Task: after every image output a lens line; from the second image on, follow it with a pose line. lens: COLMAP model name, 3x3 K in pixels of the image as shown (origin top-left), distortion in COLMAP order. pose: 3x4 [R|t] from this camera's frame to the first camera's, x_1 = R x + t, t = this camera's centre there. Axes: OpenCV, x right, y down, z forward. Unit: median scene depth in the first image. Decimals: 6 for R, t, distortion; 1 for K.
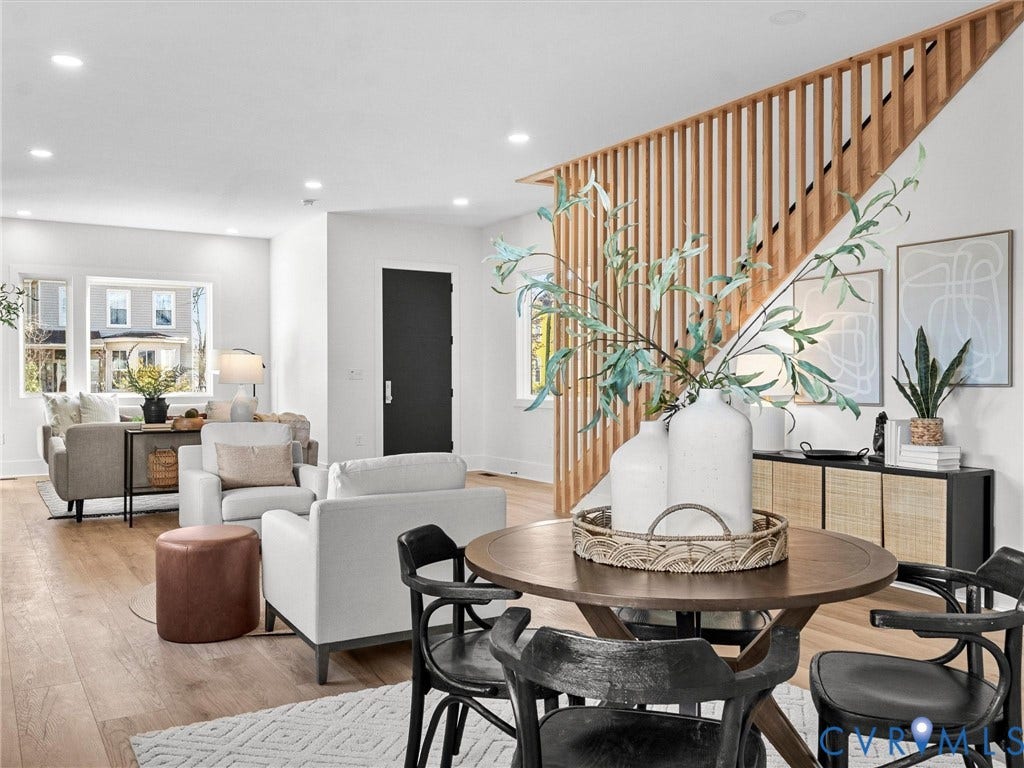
lens RADIAL K [[868.0, 0, 507.0], [0, 868.0, 390.0], [0, 0, 1]] dist [-0.035376, 0.004379]
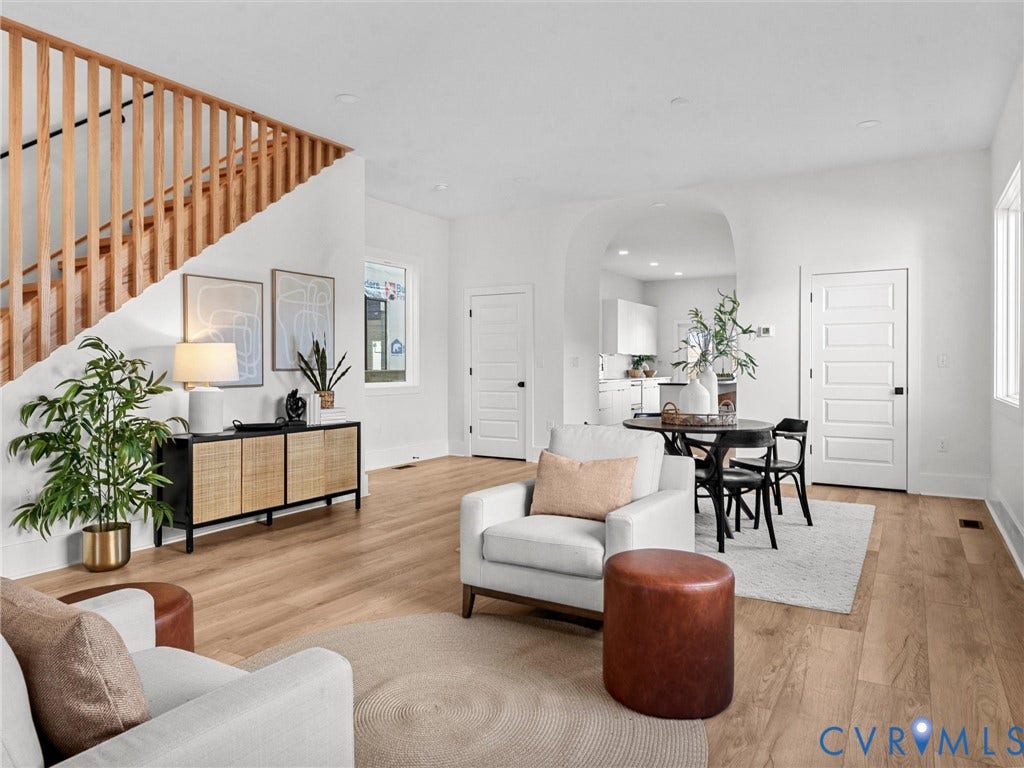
lens RADIAL K [[666.3, 0, 529.3], [0, 666.3, 362.9], [0, 0, 1]] dist [-0.006904, 0.004425]
pose [[-0.478759, 0.004396, 0.877935, -0.699429], [0.010047, 0.999949, 0.000472, -0.014124], [-0.877889, 0.009047, -0.478779, 1.200104]]
